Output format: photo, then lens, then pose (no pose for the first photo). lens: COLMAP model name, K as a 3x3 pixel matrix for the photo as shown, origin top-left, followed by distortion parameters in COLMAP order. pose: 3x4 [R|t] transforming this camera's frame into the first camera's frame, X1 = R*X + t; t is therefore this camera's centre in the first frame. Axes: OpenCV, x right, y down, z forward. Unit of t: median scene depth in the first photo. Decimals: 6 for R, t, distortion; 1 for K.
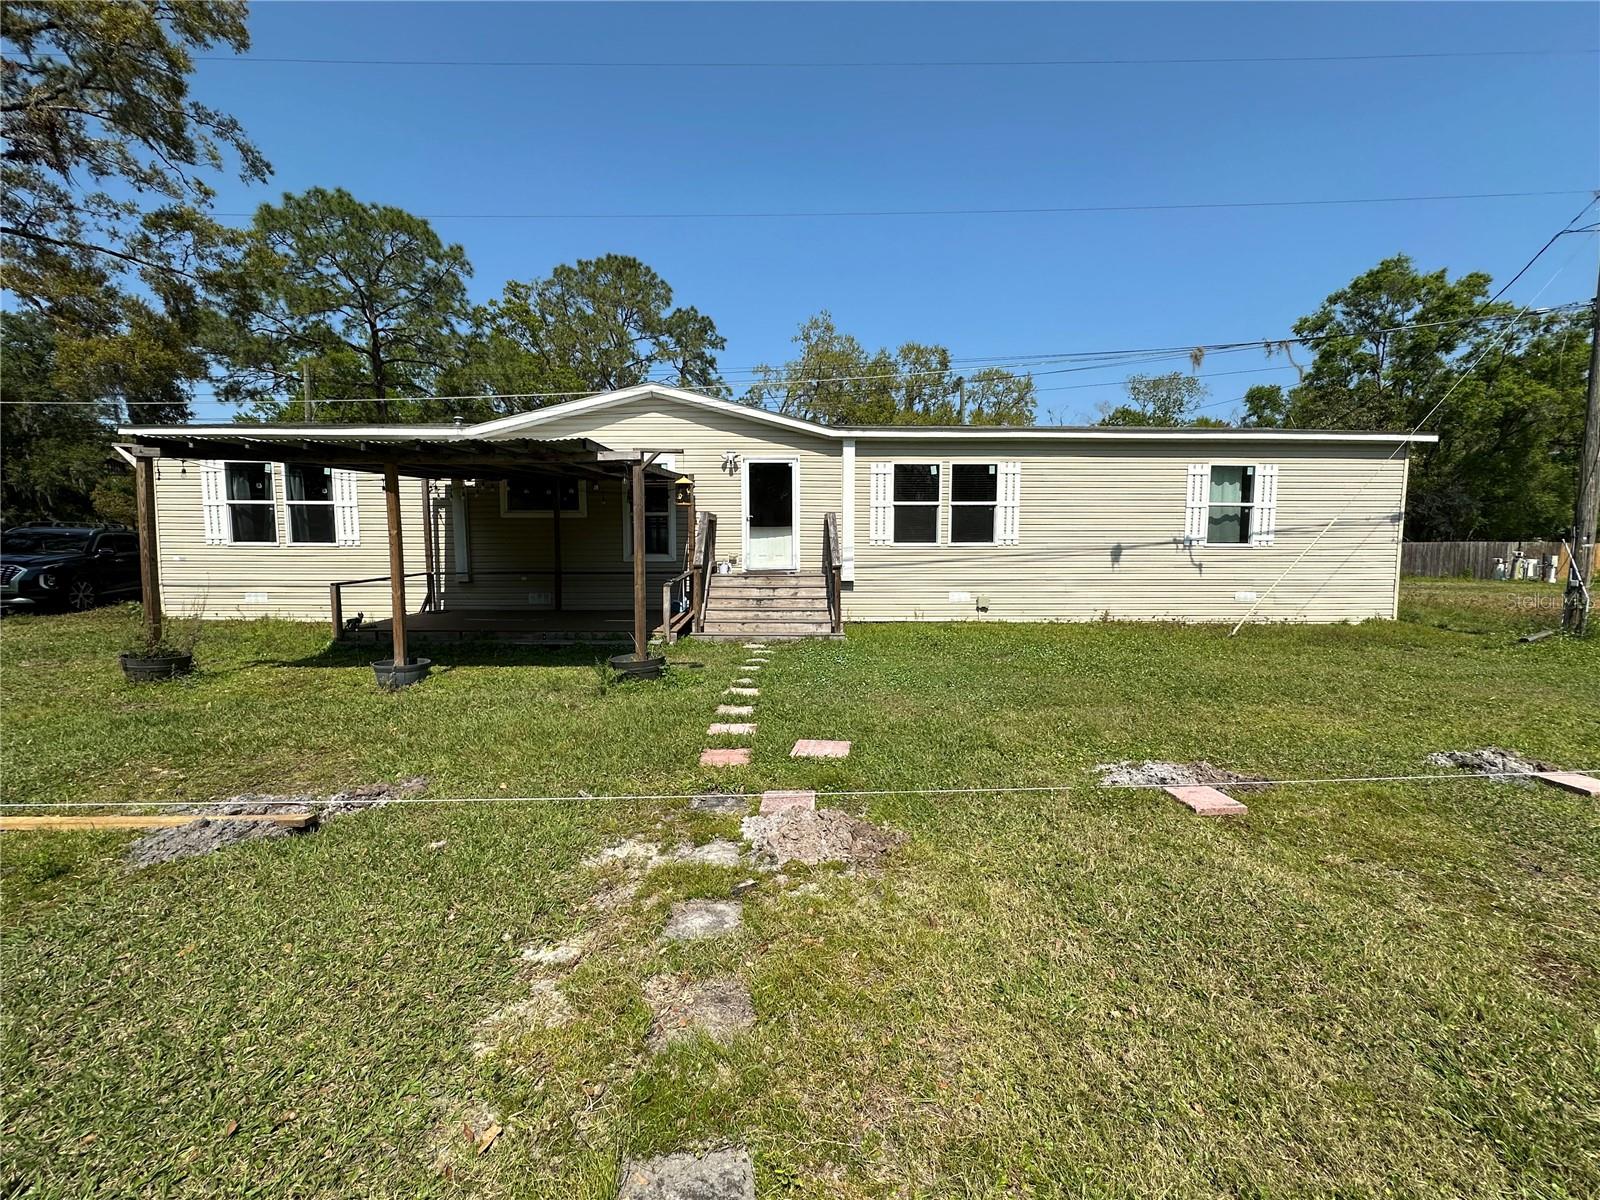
lens RADIAL K [[635.8, 0, 799.7], [0, 635.8, 600.5], [0, 0, 1]] dist [-0.002775, 0.000748]
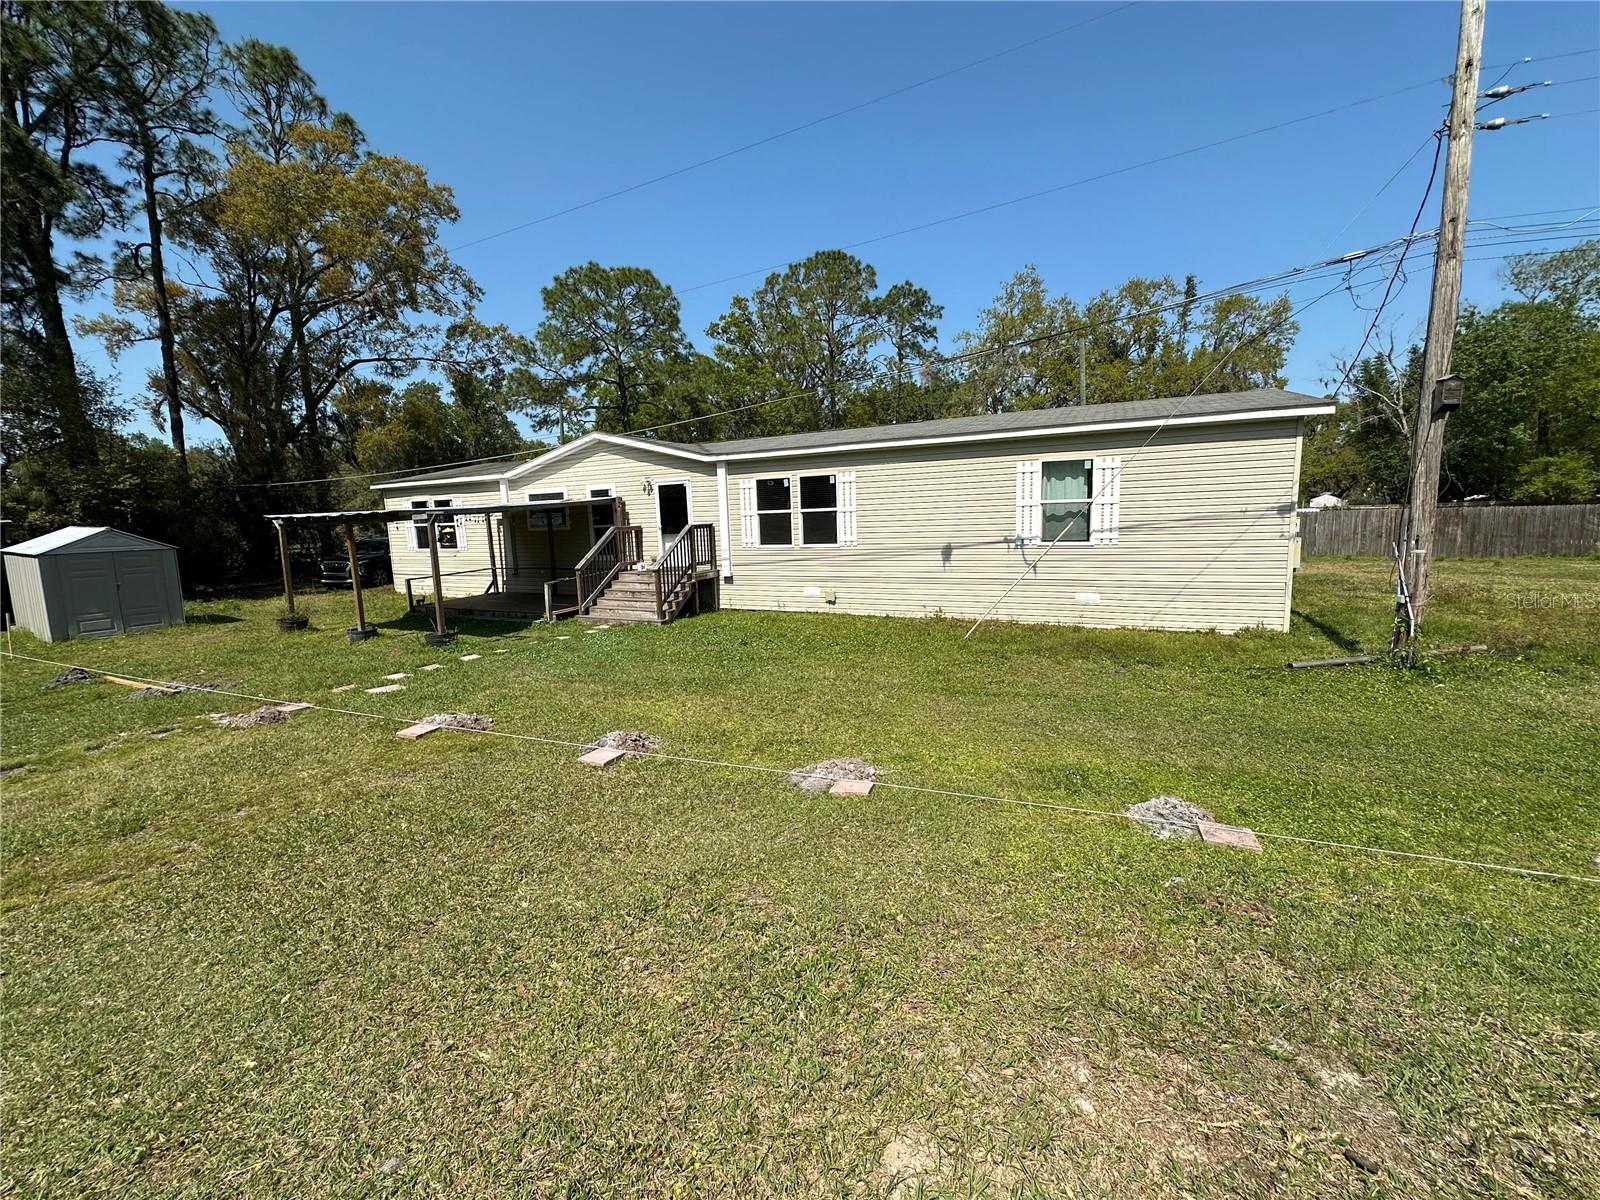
lens RADIAL K [[635.8, 0, 798.3], [0, 635.8, 604.1], [0, 0, 1]] dist [-0.002775, 0.000748]
pose [[0.886826, 0.033553, -0.460885, 0.770250], [-0.004331, 0.997920, 0.064317, -0.056969], [0.462084, -0.055042, 0.885126, -0.037513]]
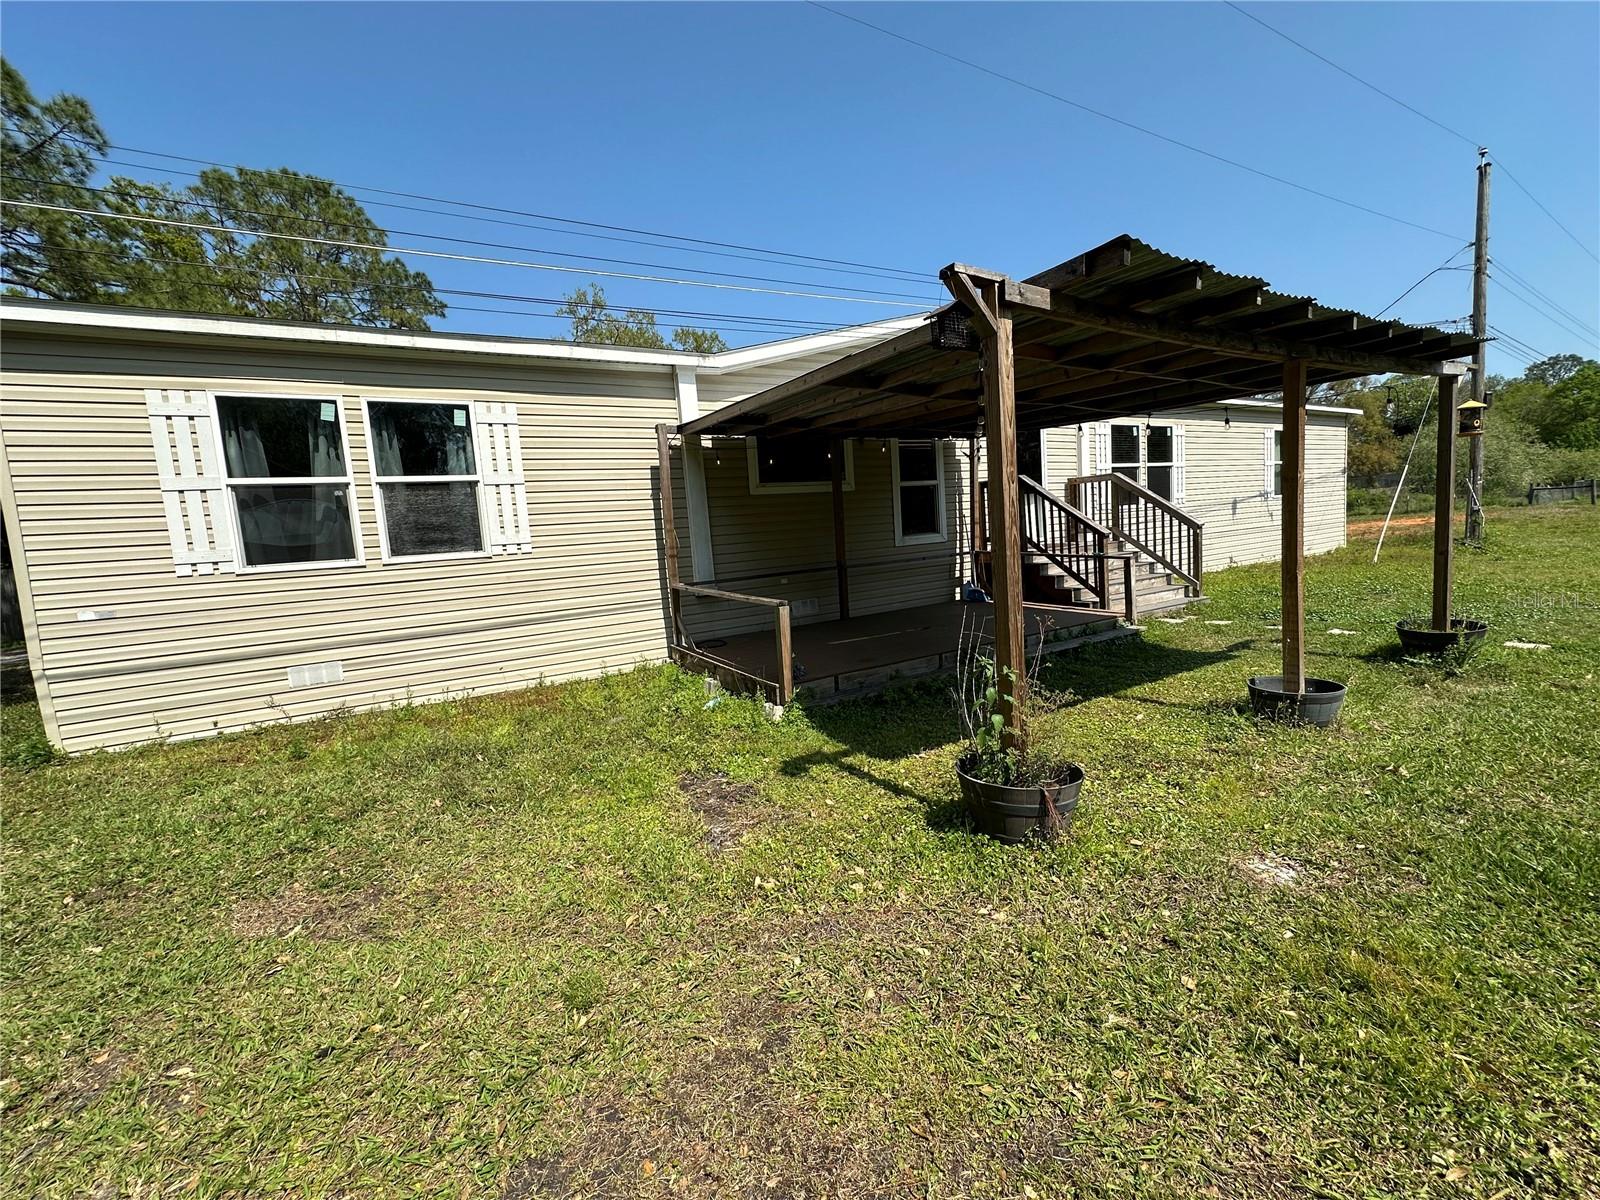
lens RADIAL K [[635.8, 0, 796.5], [0, 635.8, 596.0], [0, 0, 1]] dist [-0.002775, 0.000748]
pose [[0.873892, -0.112019, 0.473038, -0.745631], [0.113708, 0.993196, 0.025132, -0.033954], [-0.472634, 0.031826, 0.880684, 0.378448]]
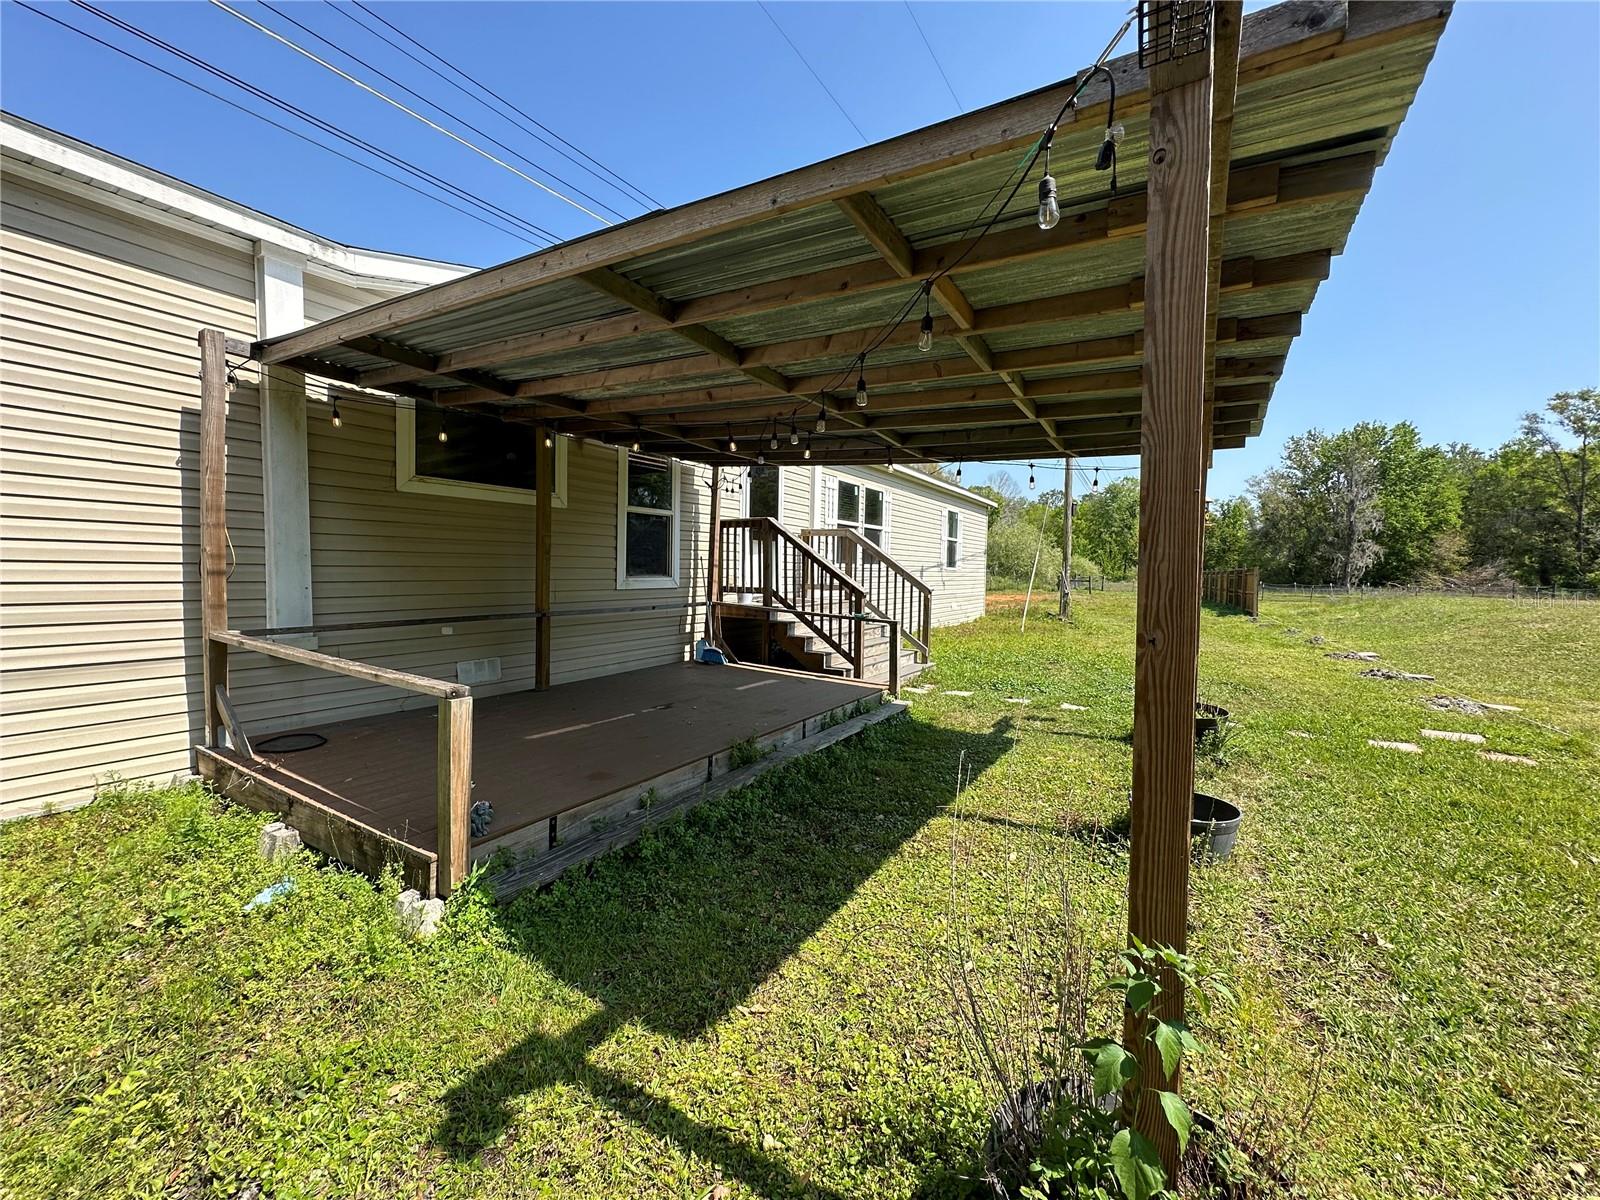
lens RADIAL K [[635.8, 0, 793.0], [0, 635.8, 598.2], [0, 0, 1]] dist [-0.002775, 0.000748]
pose [[0.543797, -0.030995, 0.838644, -0.669867], [0.053459, 0.998568, 0.002241, -0.045268], [-0.837512, 0.043615, 0.544675, 0.546071]]
